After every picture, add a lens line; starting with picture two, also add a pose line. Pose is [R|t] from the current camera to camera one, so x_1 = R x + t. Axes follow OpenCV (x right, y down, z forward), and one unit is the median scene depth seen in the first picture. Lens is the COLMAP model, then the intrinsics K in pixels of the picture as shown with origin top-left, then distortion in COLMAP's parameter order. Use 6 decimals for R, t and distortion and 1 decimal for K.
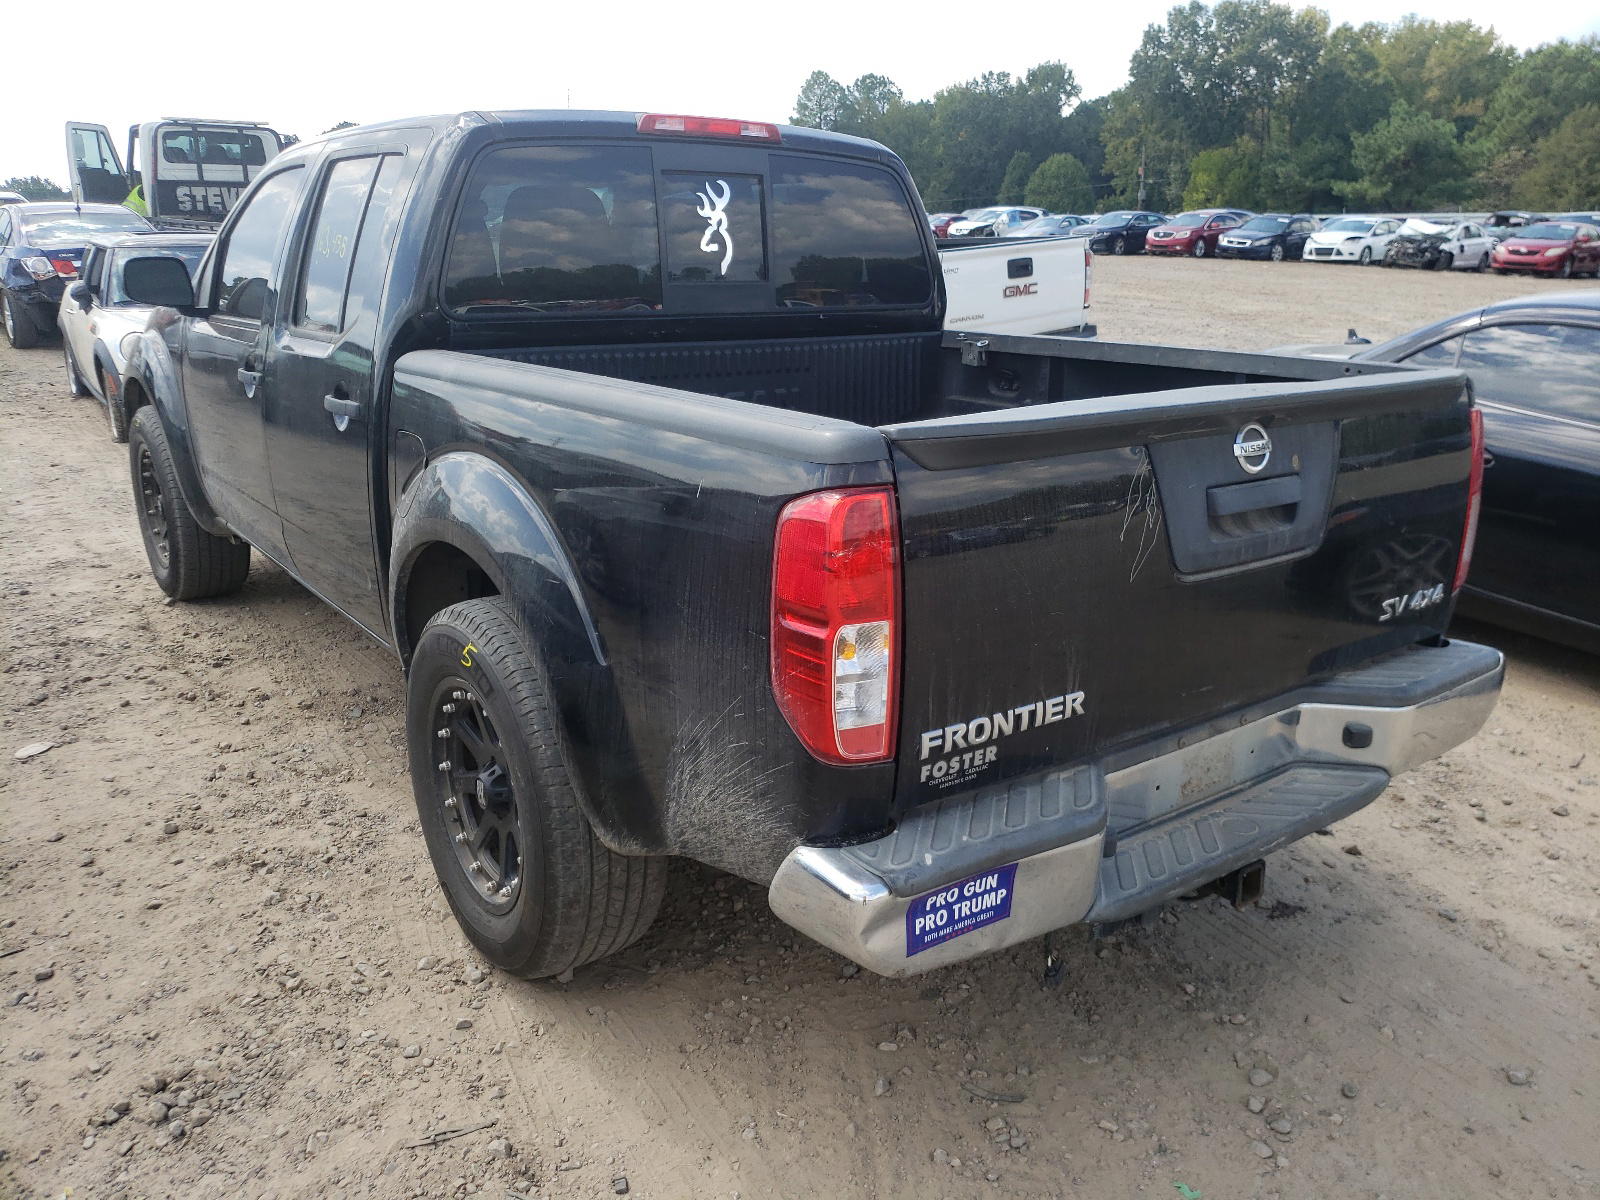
lens RADIAL K [[1241.0, 0, 830.8], [0, 1241.0, 600.6], [0, 0, 1]] dist [-0.006844, -0.002399]
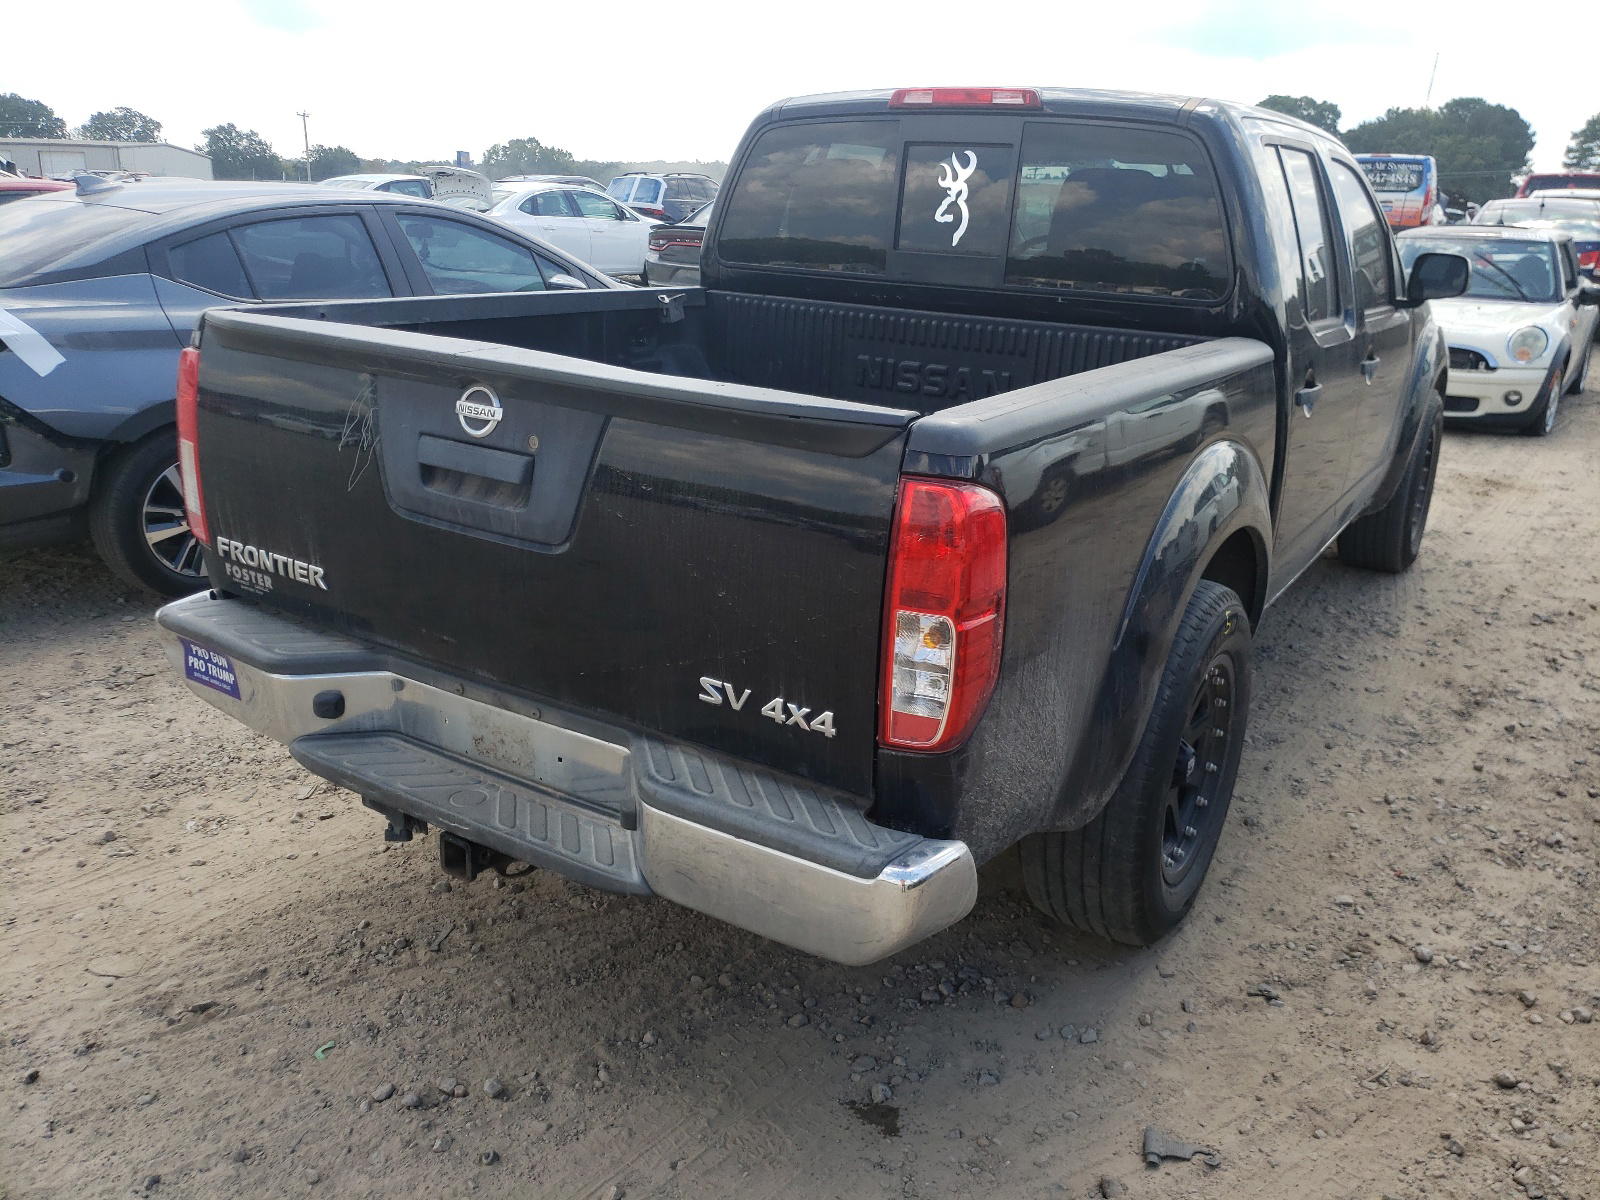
lens RADIAL K [[1241.0, 0, 830.8], [0, 1241.0, 600.6], [0, 0, 1]] dist [-0.006844, -0.002399]
pose [[0.366184, 0.295124, -0.882503, 0.853355], [-0.295124, 0.936247, 0.190639, -0.159624], [0.882503, 0.190639, 0.429937, 0.548078]]
